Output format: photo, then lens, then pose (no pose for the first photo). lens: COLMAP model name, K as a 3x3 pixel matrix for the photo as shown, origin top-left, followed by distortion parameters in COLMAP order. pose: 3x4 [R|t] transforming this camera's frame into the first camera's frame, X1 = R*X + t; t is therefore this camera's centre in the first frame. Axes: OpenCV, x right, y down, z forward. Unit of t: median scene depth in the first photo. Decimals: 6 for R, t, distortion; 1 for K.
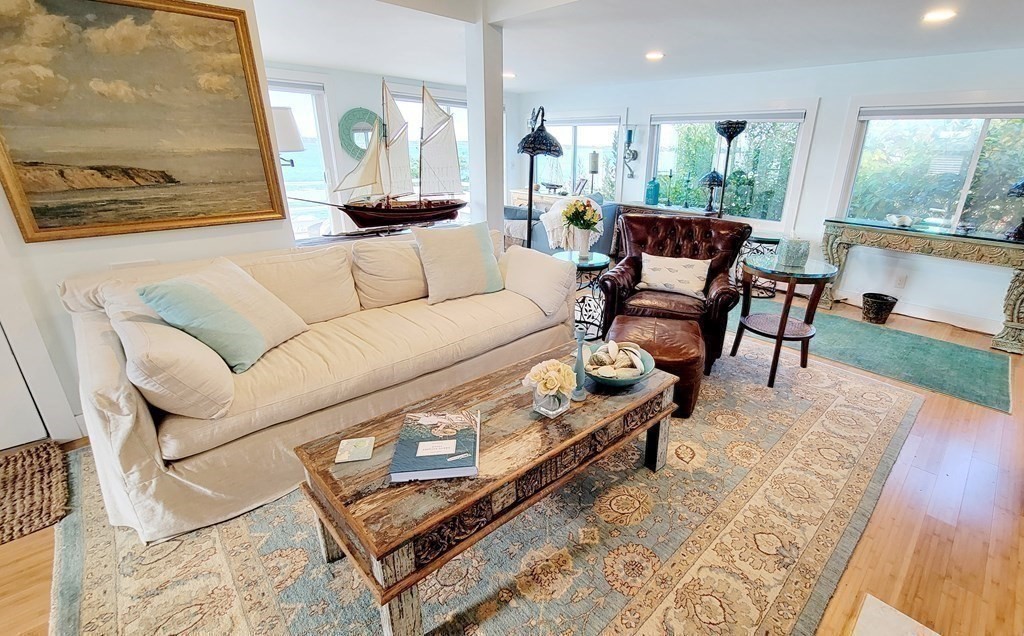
lens RADIAL K [[460.6, 0, 566.3], [0, 460.6, 316.7], [0, 0, 1]] dist [0.001192, 0.000112]
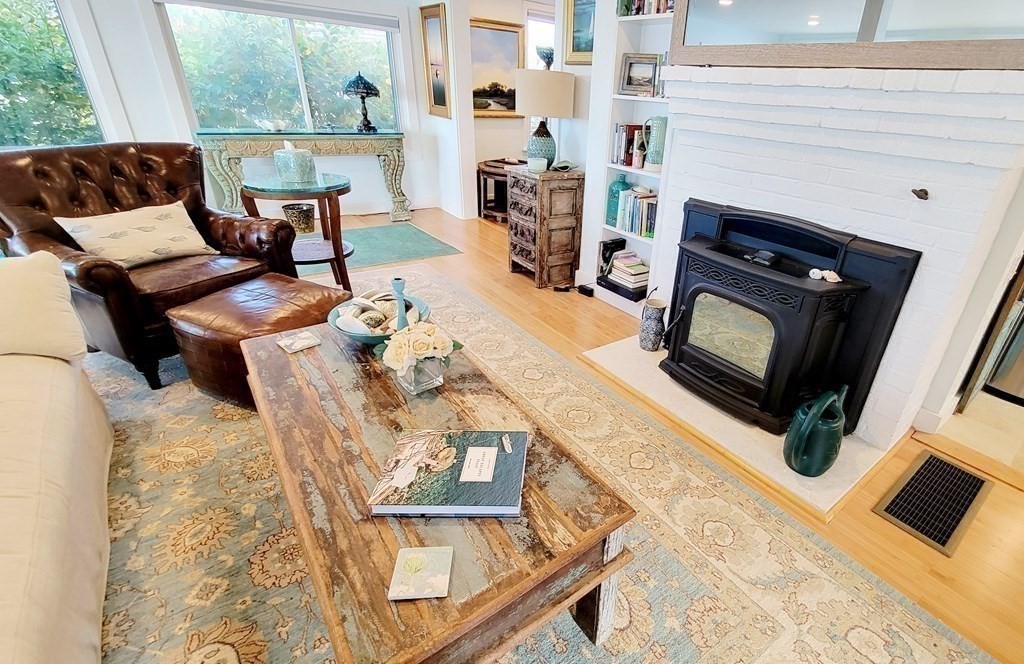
lens RADIAL K [[485.0, 0, 587.6], [0, 485.0, 335.5], [0, 0, 1]] dist [-0.002891, -0.000393]
pose [[0.110978, -0.468327, 0.876558, -0.717294], [0.290401, 0.858793, 0.422068, -0.148977], [-0.950448, 0.207713, 0.231310, 0.506163]]
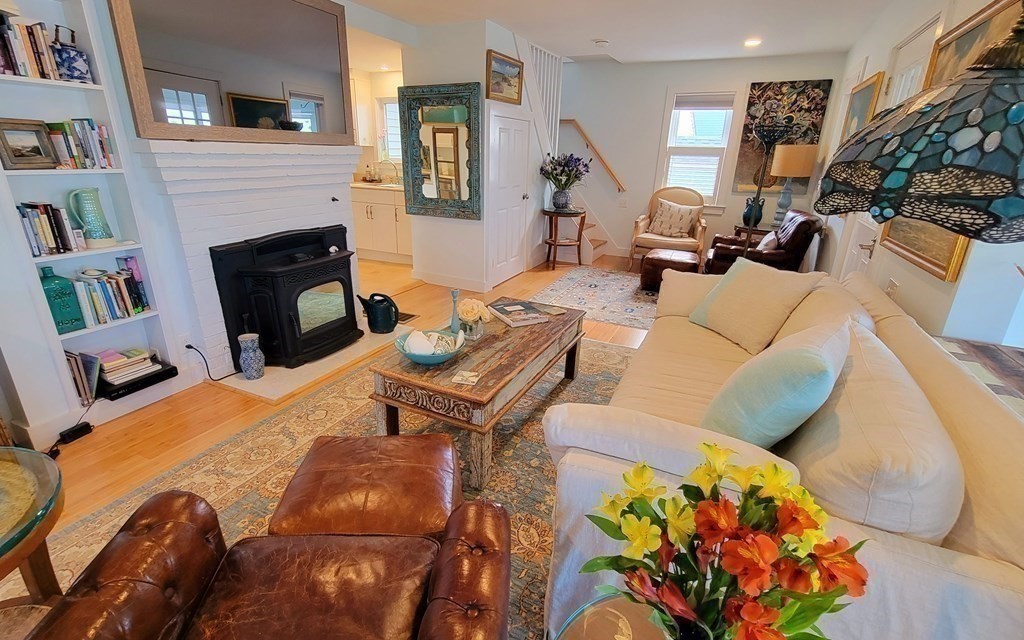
lens RADIAL K [[460.6, 0, 509.1], [0, 460.6, 318.8], [0, 0, 1]] dist [0.001192, 0.000112]
pose [[-0.945689, 0.063056, -0.318900, 0.311407], [-0.156401, 0.771744, 0.616400, -0.748577], [0.284977, 0.632799, -0.719968, 2.045231]]
